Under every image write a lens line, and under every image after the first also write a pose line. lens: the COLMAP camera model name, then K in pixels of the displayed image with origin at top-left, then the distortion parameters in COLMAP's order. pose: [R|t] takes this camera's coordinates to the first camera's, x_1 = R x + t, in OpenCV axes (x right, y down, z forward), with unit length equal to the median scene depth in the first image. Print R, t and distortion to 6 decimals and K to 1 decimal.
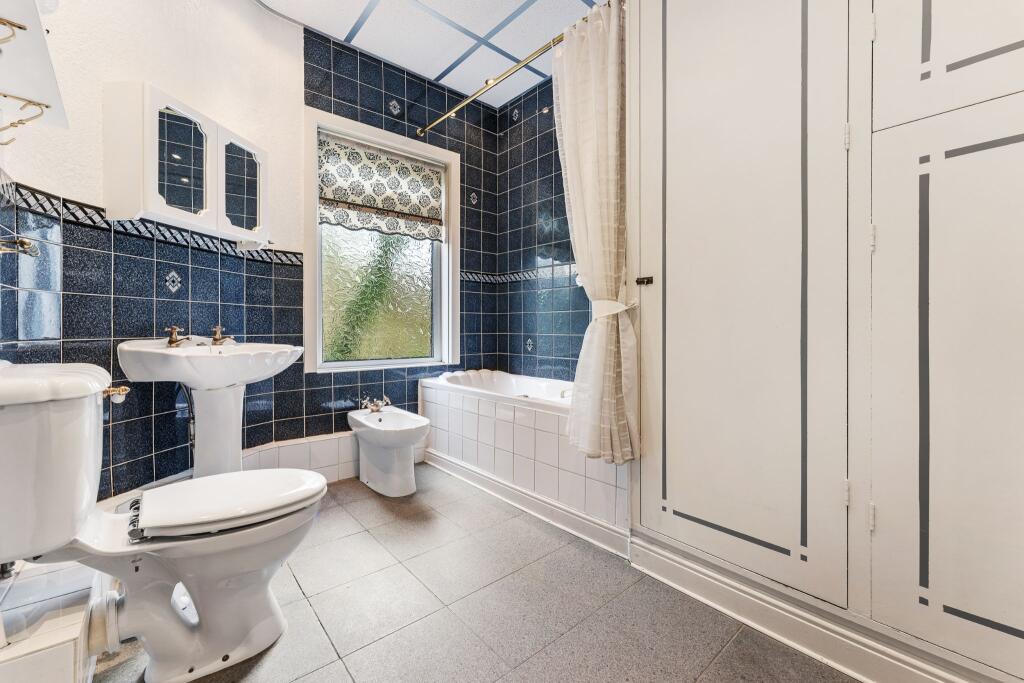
lens RADIAL K [[419.7, 0, 512.0], [0, 419.7, 341.5], [0, 0, 1]] dist [0.000921, 0.000212]
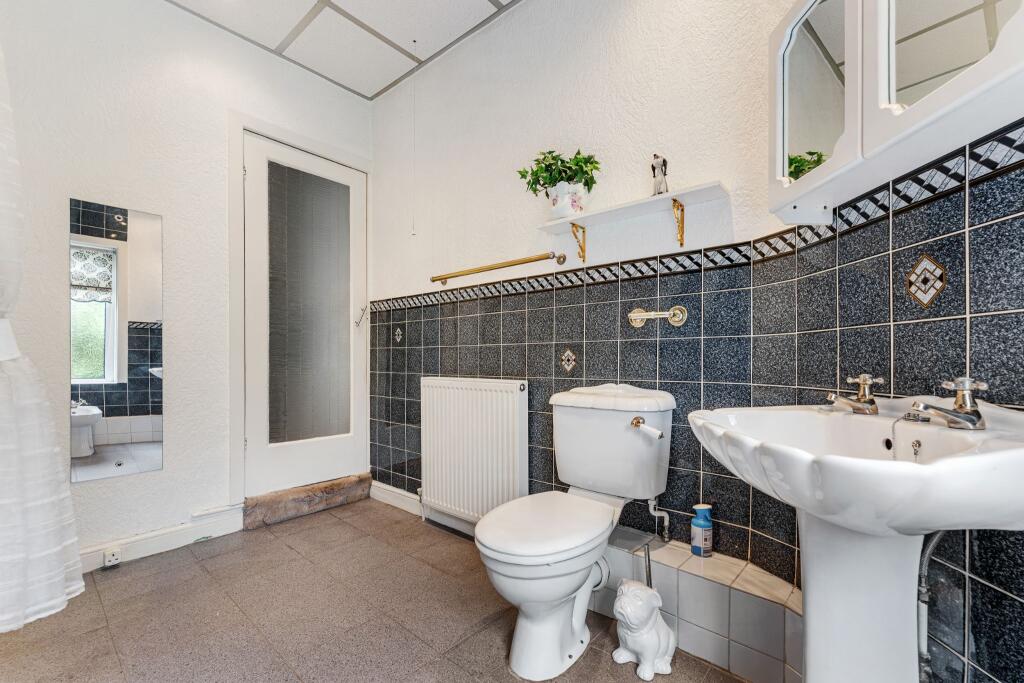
lens RADIAL K [[419.7, 0, 512.0], [0, 419.7, 341.5], [0, 0, 1]] dist [0.000921, 0.000212]
pose [[-0.991485, -0.005074, -0.130125, -0.283396], [-0.003208, 0.999889, -0.014543, -0.066313], [0.130184, -0.014001, -0.991391, 1.419110]]
